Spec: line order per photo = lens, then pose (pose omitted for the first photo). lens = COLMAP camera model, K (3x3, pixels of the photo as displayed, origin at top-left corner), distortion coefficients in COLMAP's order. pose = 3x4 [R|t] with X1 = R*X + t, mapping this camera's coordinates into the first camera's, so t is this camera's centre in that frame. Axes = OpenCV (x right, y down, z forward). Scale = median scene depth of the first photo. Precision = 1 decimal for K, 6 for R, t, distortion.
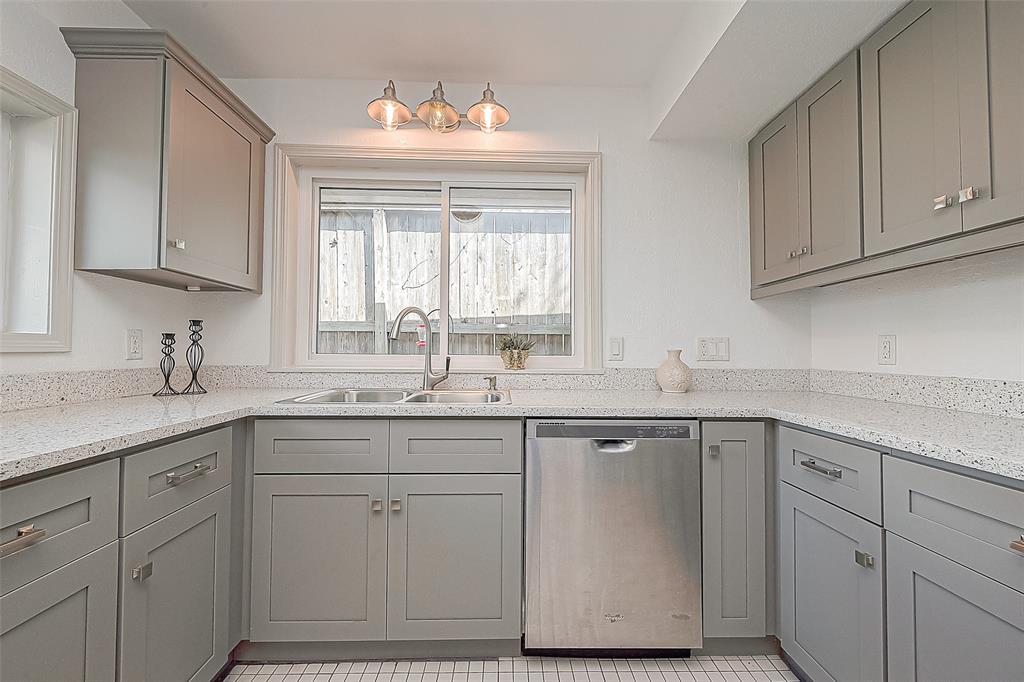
lens RADIAL K [[438.1, 0, 516.5], [0, 438.1, 337.7], [0, 0, 1]] dist [-0.002065, -0.000356]
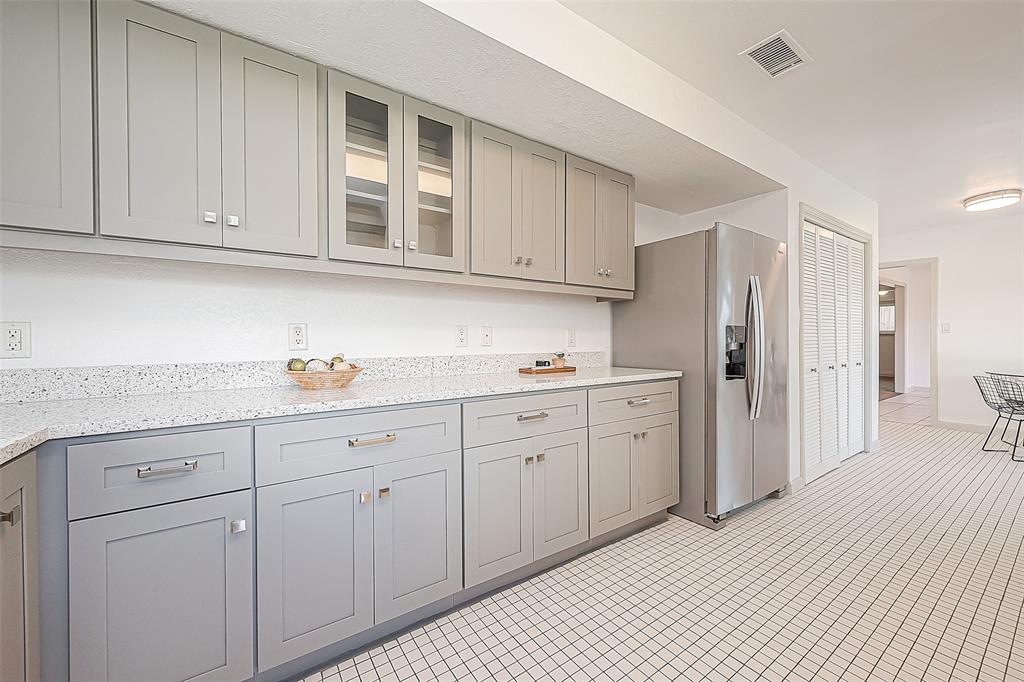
lens RADIAL K [[403.1, 0, 512.0], [0, 403.1, 340.4], [0, 0, 1]] dist [-0.000694, -0.000170]
pose [[-0.547803, -0.002930, 0.836602, -0.253439], [-0.017146, 0.999823, -0.007726, 0.016322], [-0.836432, -0.018577, -0.547756, 0.558908]]
